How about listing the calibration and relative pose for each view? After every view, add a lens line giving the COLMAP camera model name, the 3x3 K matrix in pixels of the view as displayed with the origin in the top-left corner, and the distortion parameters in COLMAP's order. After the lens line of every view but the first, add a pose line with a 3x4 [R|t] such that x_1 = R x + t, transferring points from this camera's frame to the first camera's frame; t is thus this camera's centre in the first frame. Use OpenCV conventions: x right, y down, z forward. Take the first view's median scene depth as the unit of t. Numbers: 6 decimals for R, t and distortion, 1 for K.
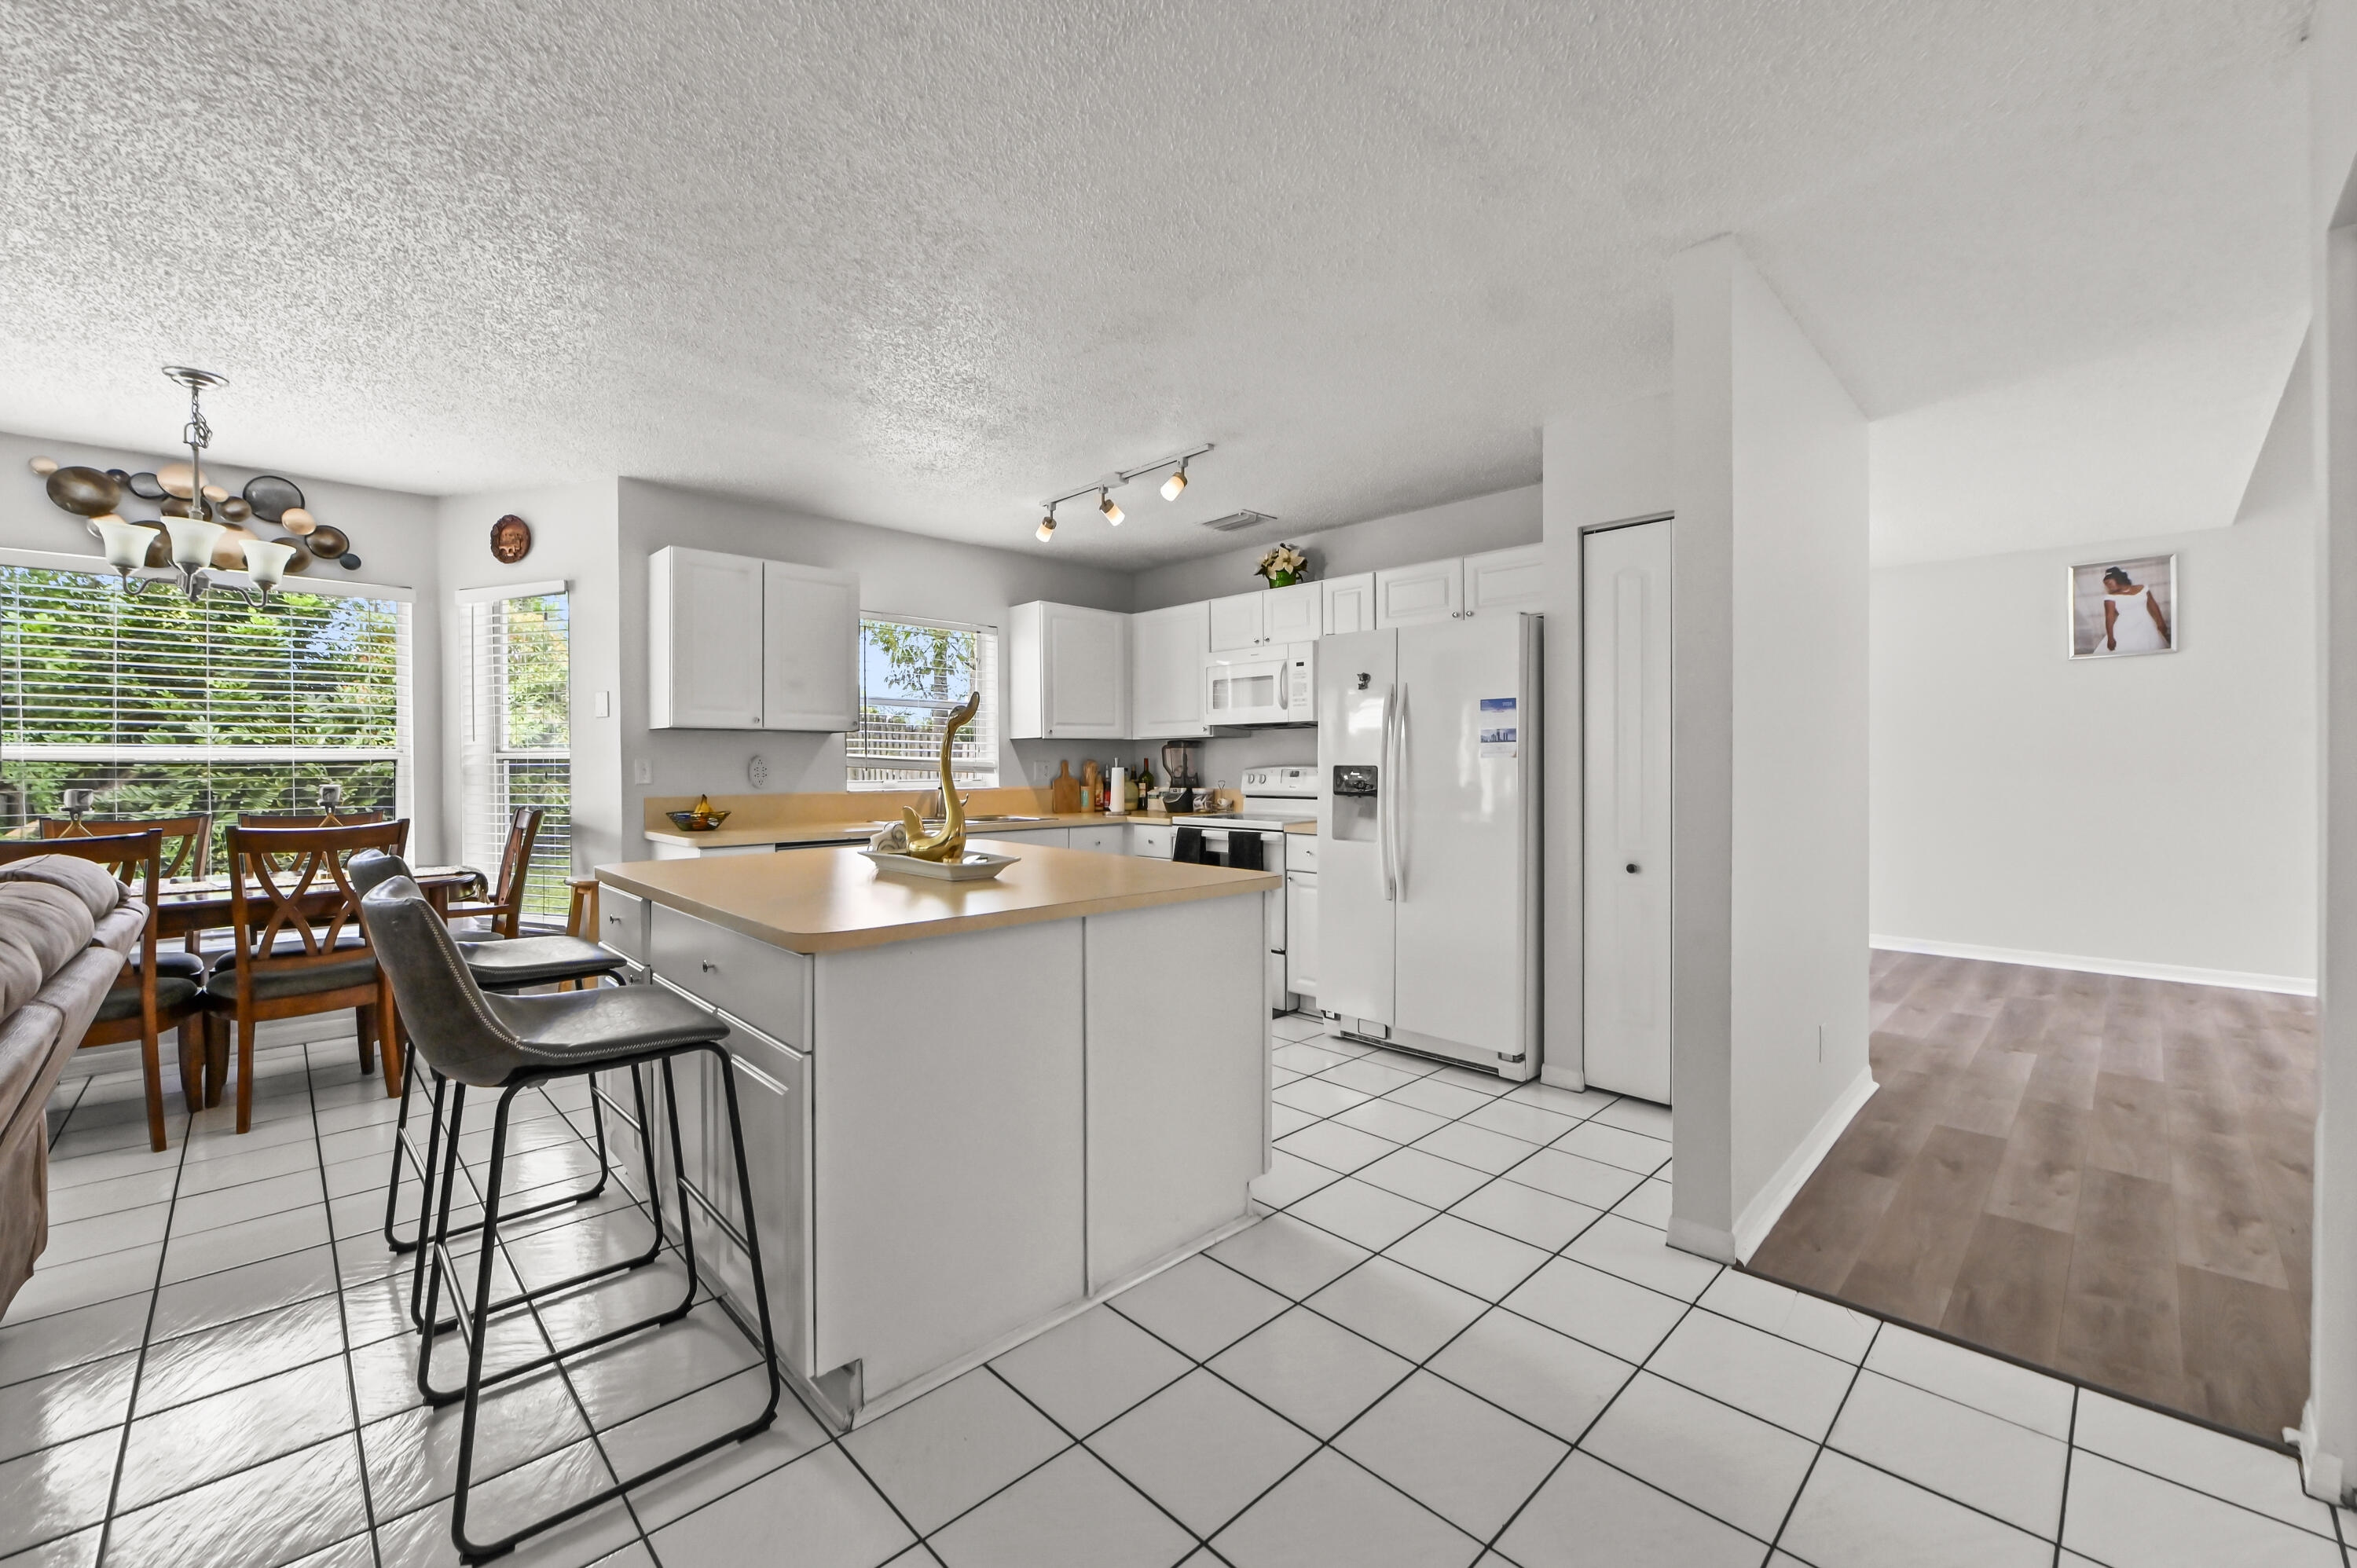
lens RADIAL K [[953.8, 0, 1169.6], [0, 953.8, 768.6], [0, 0, 1]] dist [-0.008780, -0.000031]
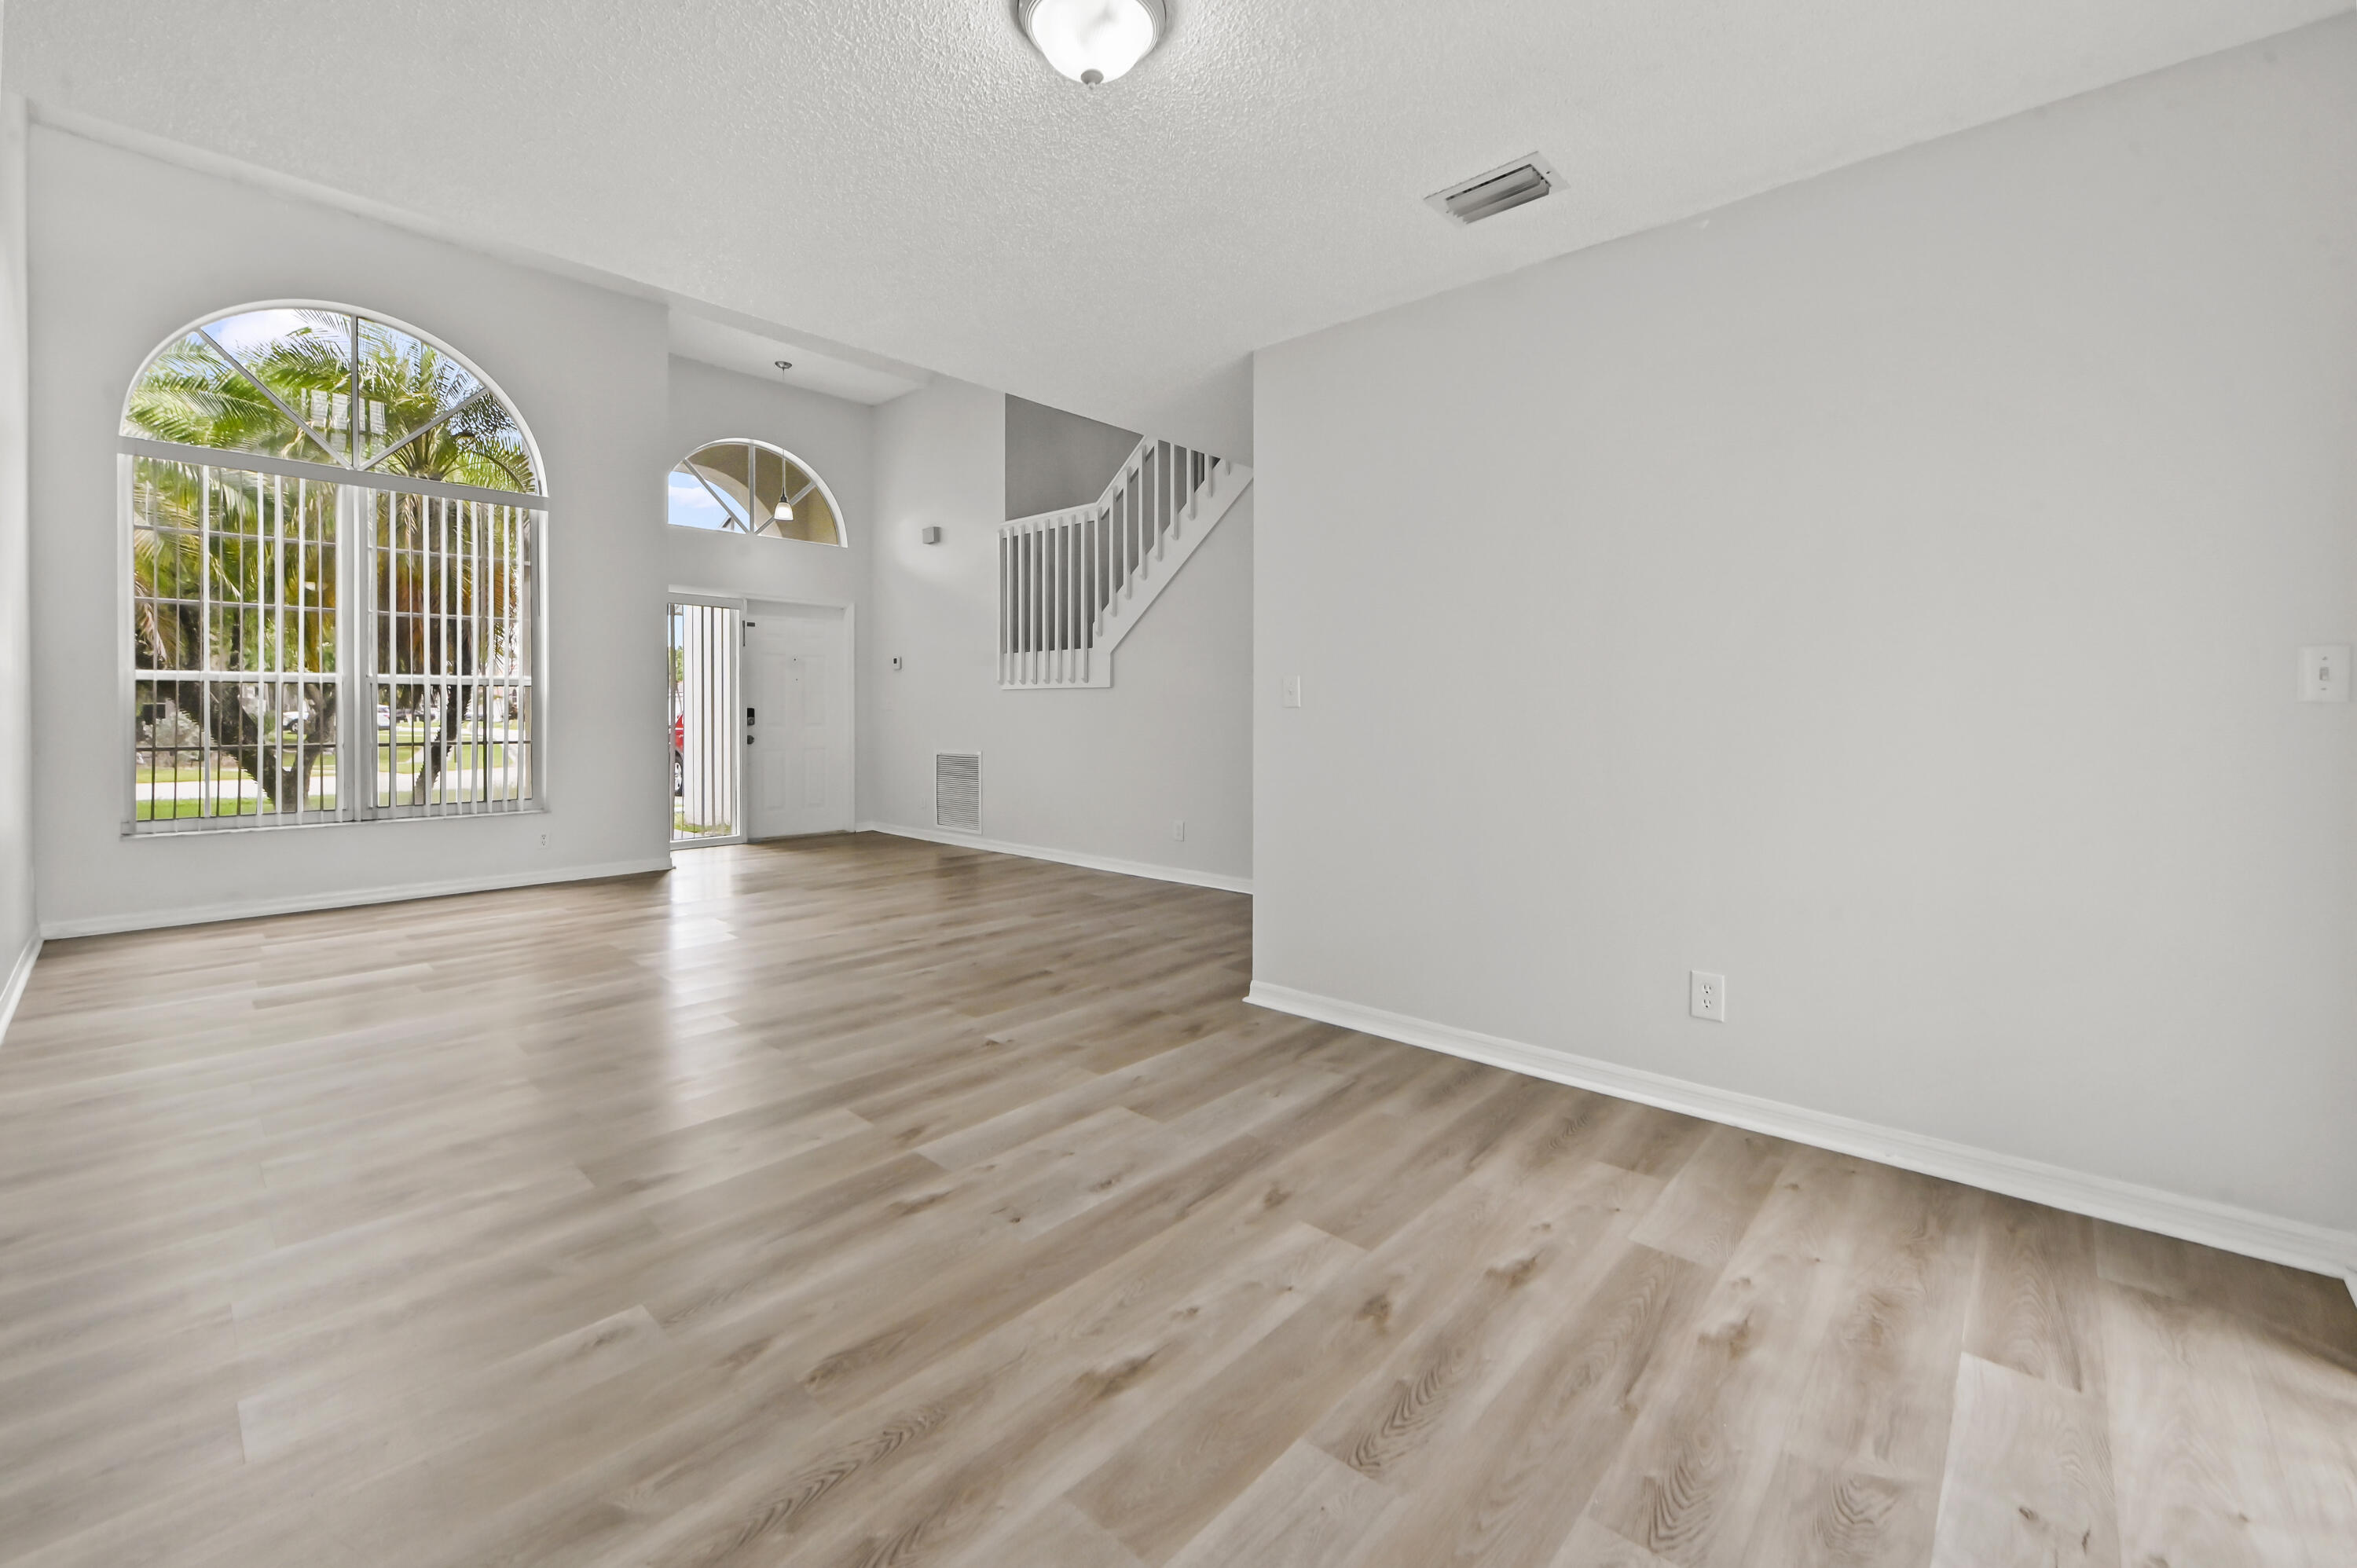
lens RADIAL K [[940.8, 0, 1176.4], [0, 940.8, 713.2], [0, 0, 1]] dist [-0.012042, -0.000026]
pose [[-0.998176, 0.000947, -0.060361, 0.598036], [0.000449, 0.999966, 0.008256, 0.010476], [0.060367, 0.008214, -0.998142, 1.362858]]
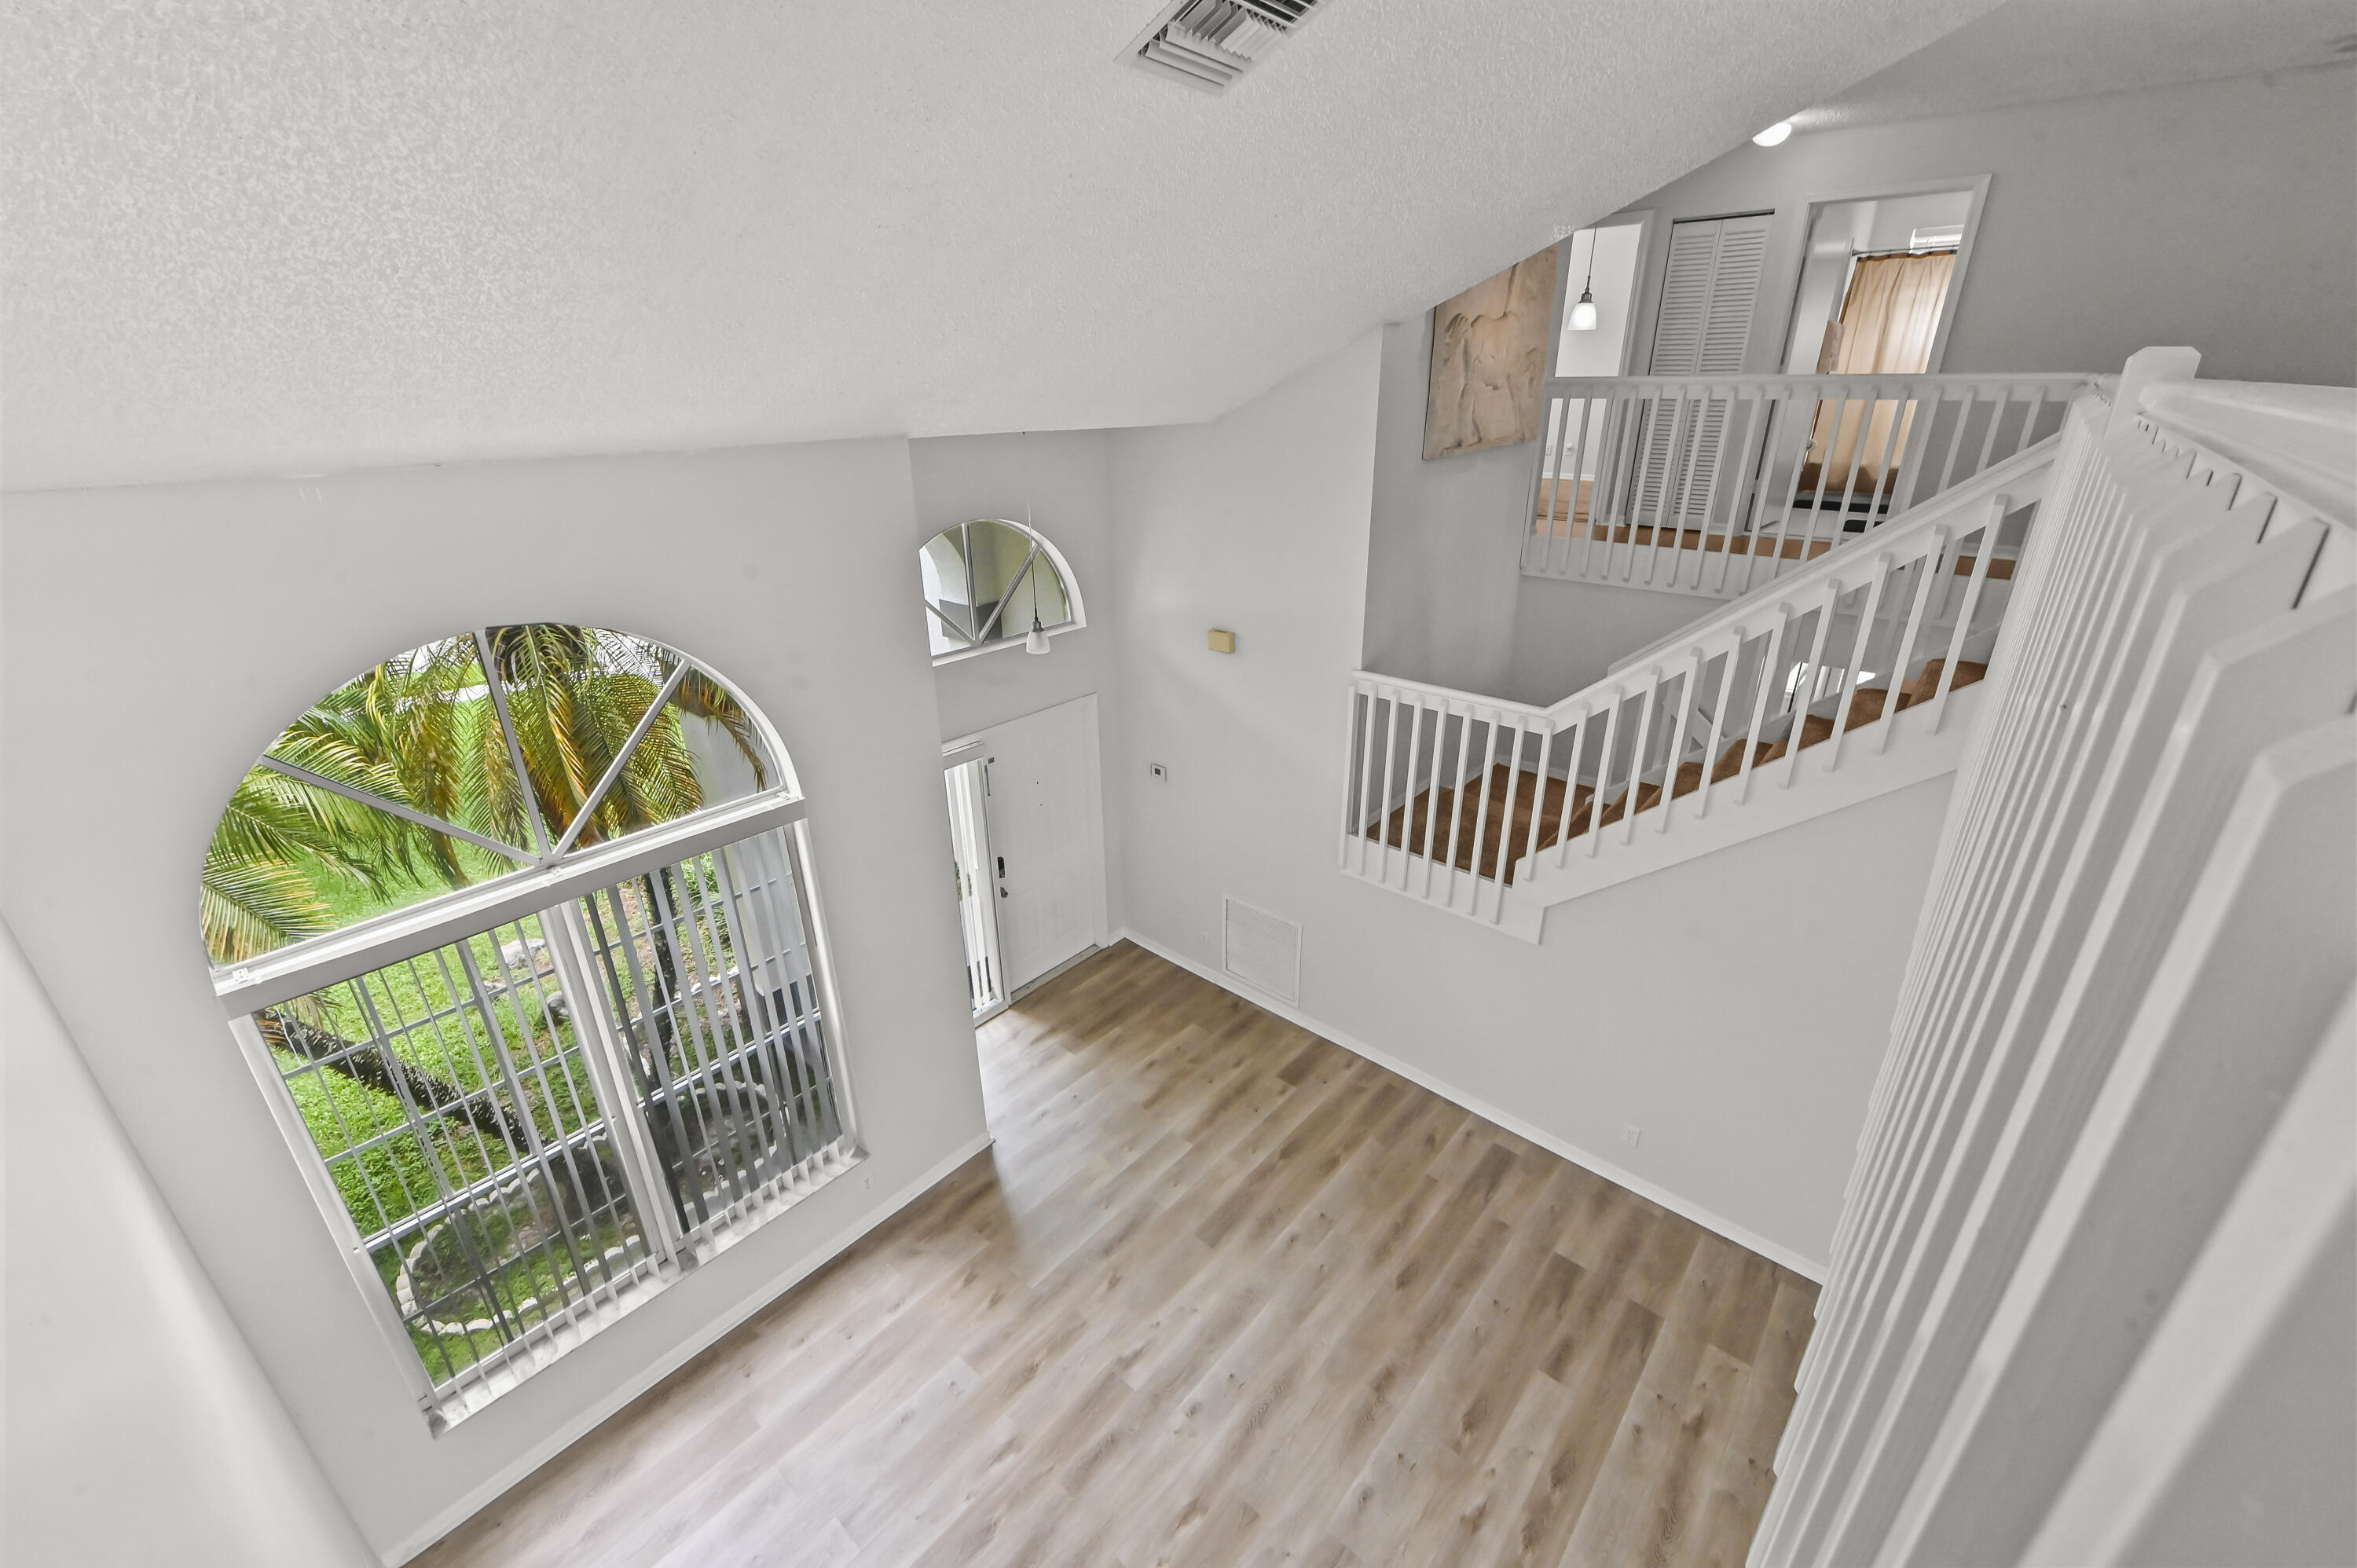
lens RADIAL K [[937.6, 0, 1175.7], [0, 937.6, 758.6], [0, 0, 1]] dist [-0.010229, 0.000154]
pose [[-0.997358, 0.040600, -0.060246, 1.038164], [0.014746, 0.925139, 0.379343, -0.566965], [0.071137, 0.377452, -0.923293, 0.891732]]
